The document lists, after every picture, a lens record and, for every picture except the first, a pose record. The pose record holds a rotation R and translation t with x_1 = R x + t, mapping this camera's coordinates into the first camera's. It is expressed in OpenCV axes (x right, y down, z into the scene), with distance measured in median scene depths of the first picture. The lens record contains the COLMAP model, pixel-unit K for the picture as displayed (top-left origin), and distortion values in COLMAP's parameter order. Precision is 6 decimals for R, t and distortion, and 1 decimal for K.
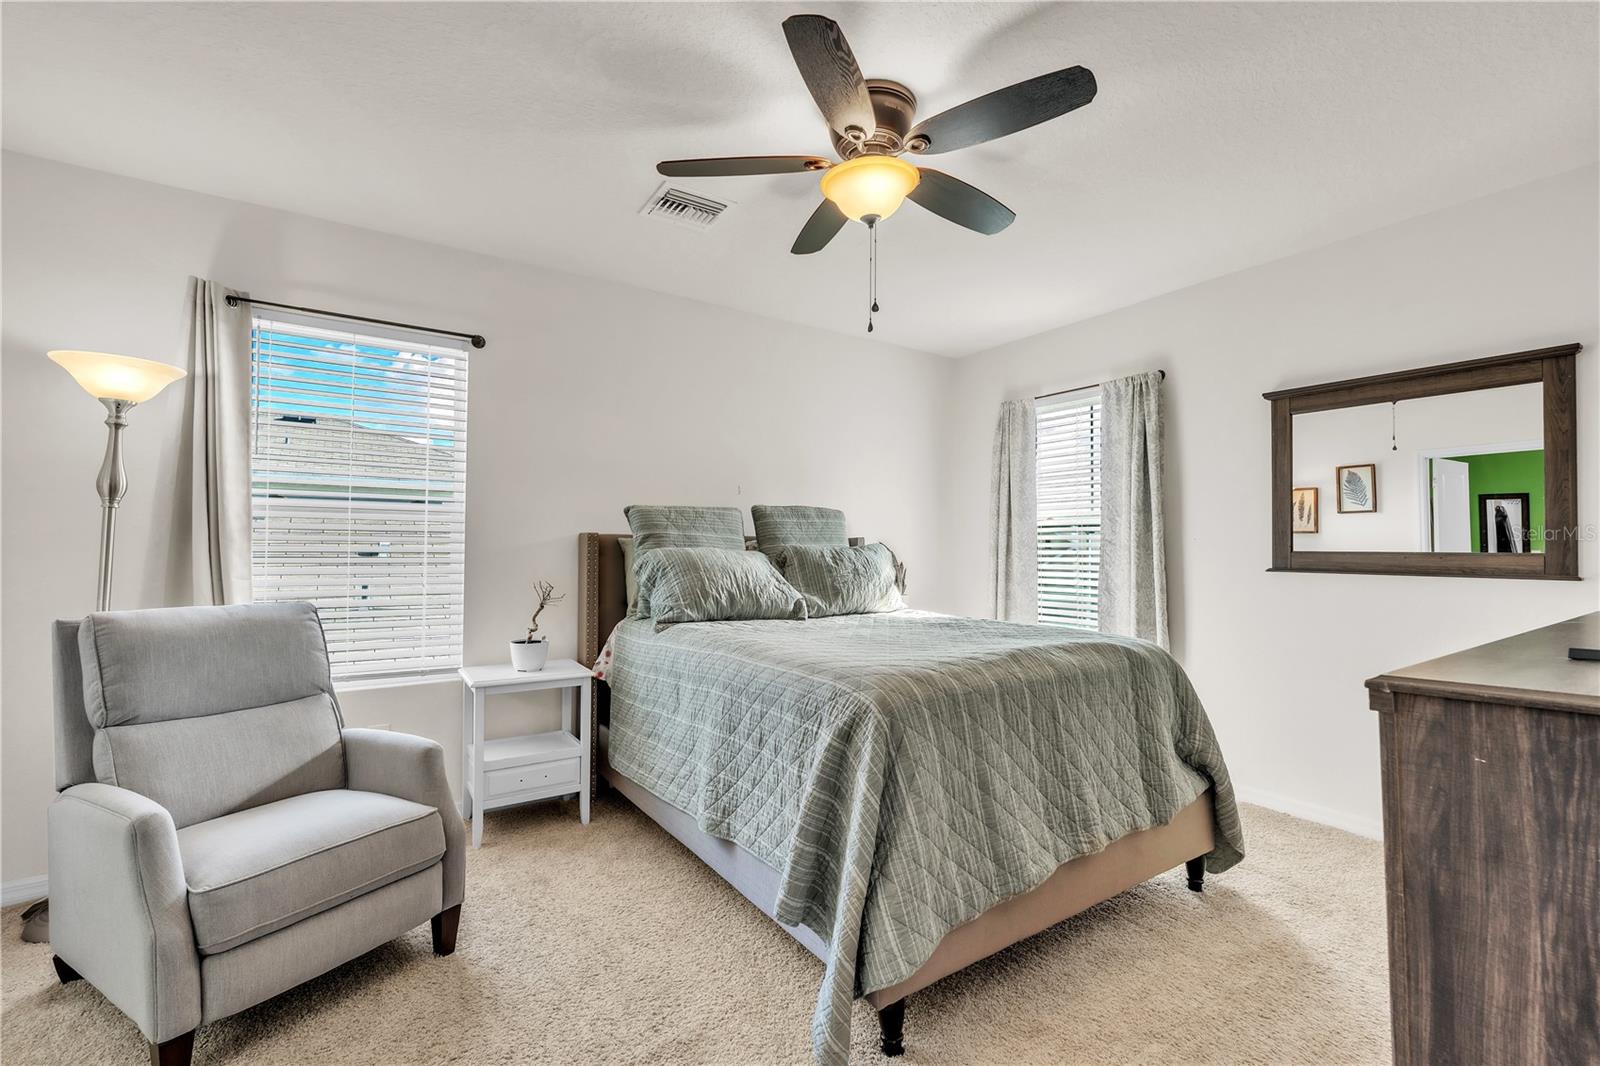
lens RADIAL K [[701.6, 0, 800.0], [0, 701.6, 533.0], [0, 0, 1]] dist [-0.001379, -0.000304]
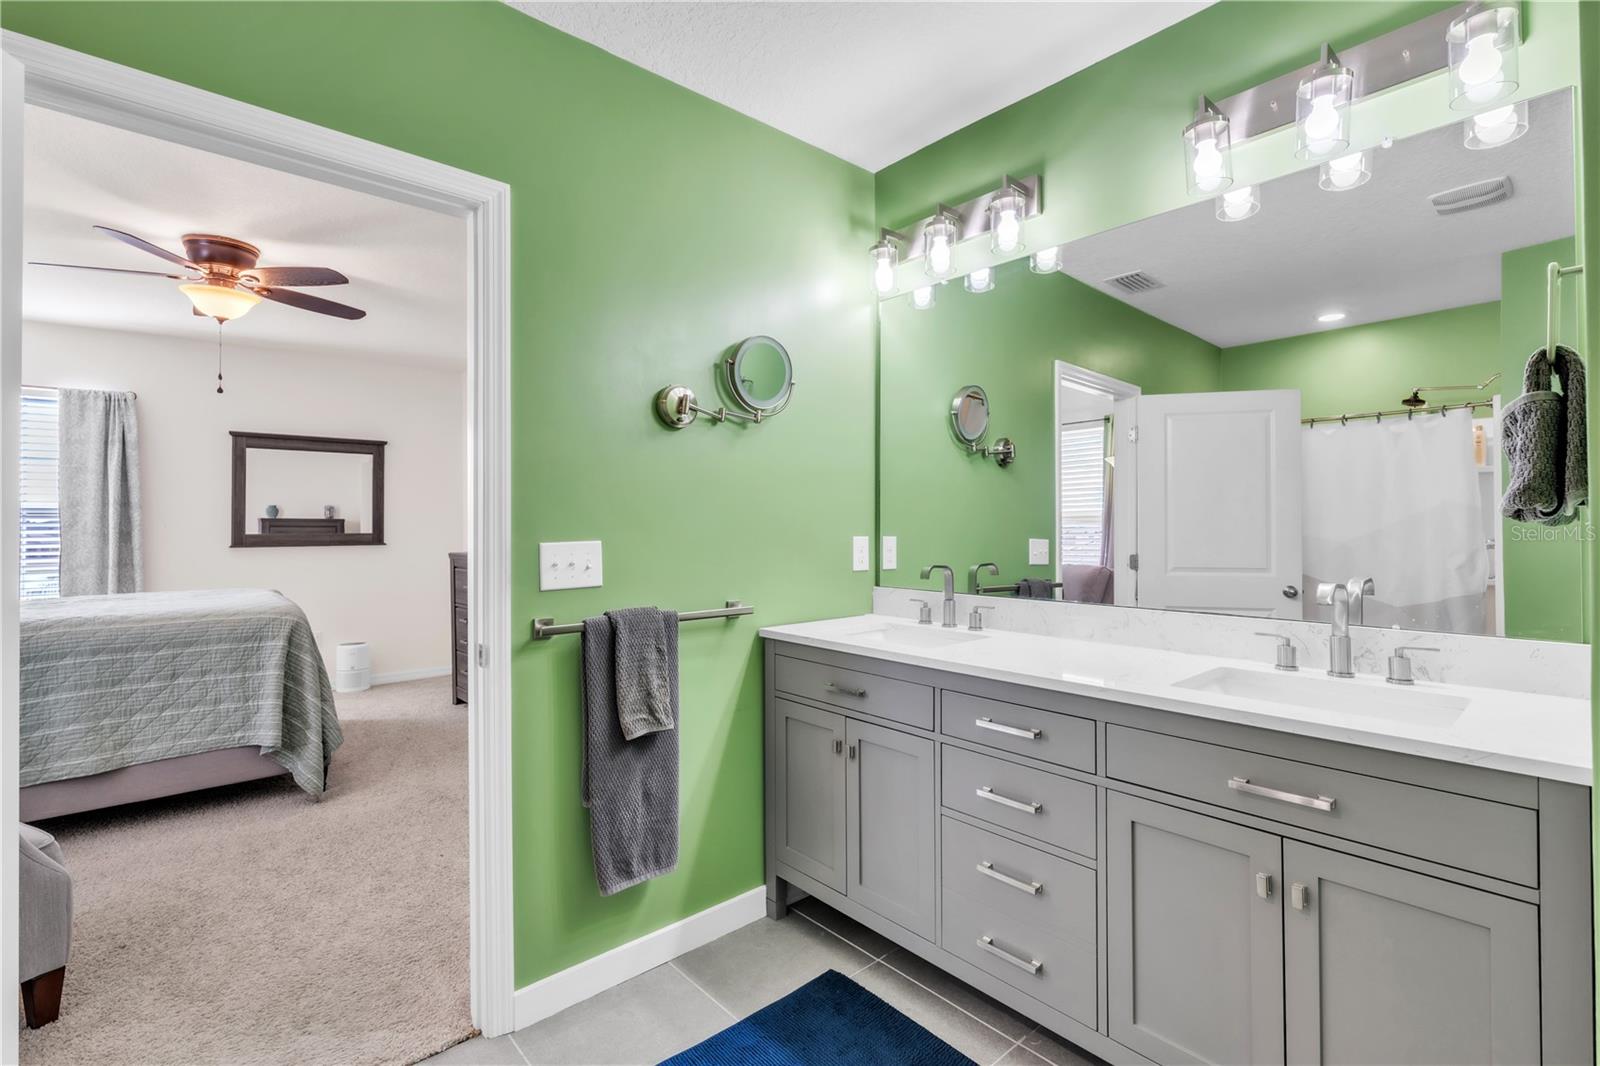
lens RADIAL K [[713.6, 0, 803.0], [0, 713.6, 541.4], [0, 0, 1]] dist [-0.002070, -0.000023]
pose [[-0.134783, -0.024328, 0.990576, -1.448928], [-0.013831, 0.999647, 0.022669, -0.016370], [-0.990779, -0.010645, -0.135072, -0.040439]]
